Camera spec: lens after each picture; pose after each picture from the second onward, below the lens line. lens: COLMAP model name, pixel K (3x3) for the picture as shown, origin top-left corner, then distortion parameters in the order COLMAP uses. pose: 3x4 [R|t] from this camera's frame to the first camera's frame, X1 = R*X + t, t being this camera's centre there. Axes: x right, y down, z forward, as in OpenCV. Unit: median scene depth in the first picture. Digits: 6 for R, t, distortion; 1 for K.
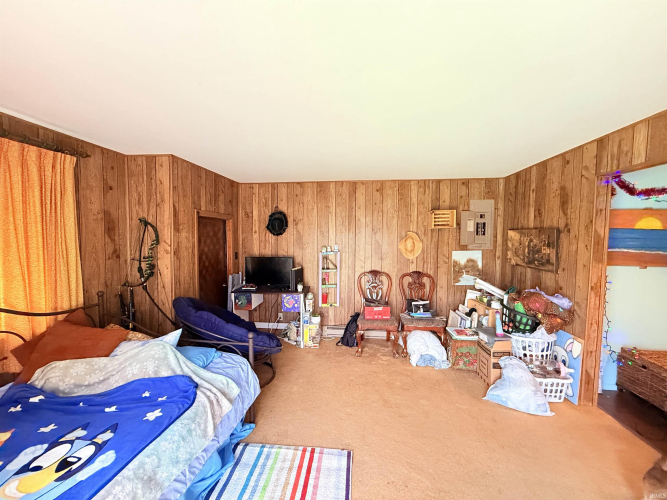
lens RADIAL K [[264.6, 0, 330.6], [0, 264.6, 249.8], [0, 0, 1]] dist [-0.002304, 0.000062]
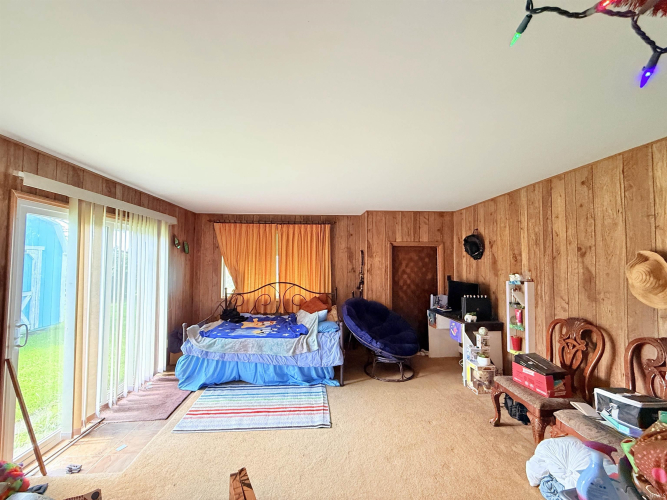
lens RADIAL K [[264.6, 0, 329.3], [0, 264.6, 250.3], [0, 0, 1]] dist [-0.002304, 0.000062]
pose [[0.169721, -0.040873, -0.984644, 0.744146], [-0.054493, 0.997222, -0.050788, -0.014126], [0.983984, 0.062276, 0.167022, 0.394230]]
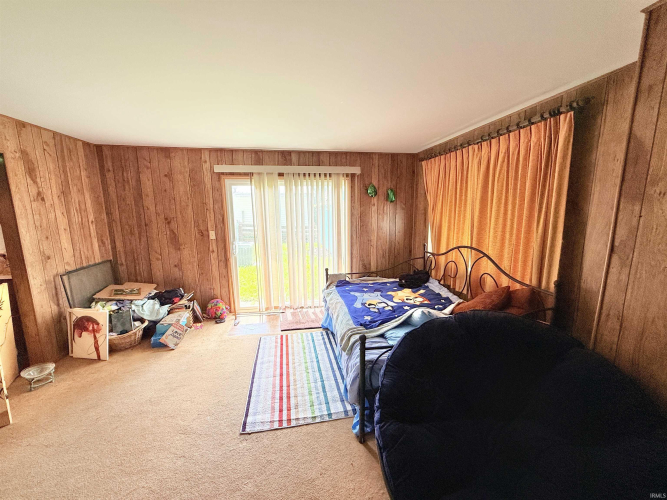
lens RADIAL K [[264.6, 0, 331.8], [0, 264.6, 250.1], [0, 0, 1]] dist [-0.002304, 0.000062]
pose [[-0.962121, 0.048316, -0.268307, -0.008041], [-0.008733, 0.978203, 0.207468, -0.059143], [0.272482, 0.201952, -0.940728, 1.018535]]
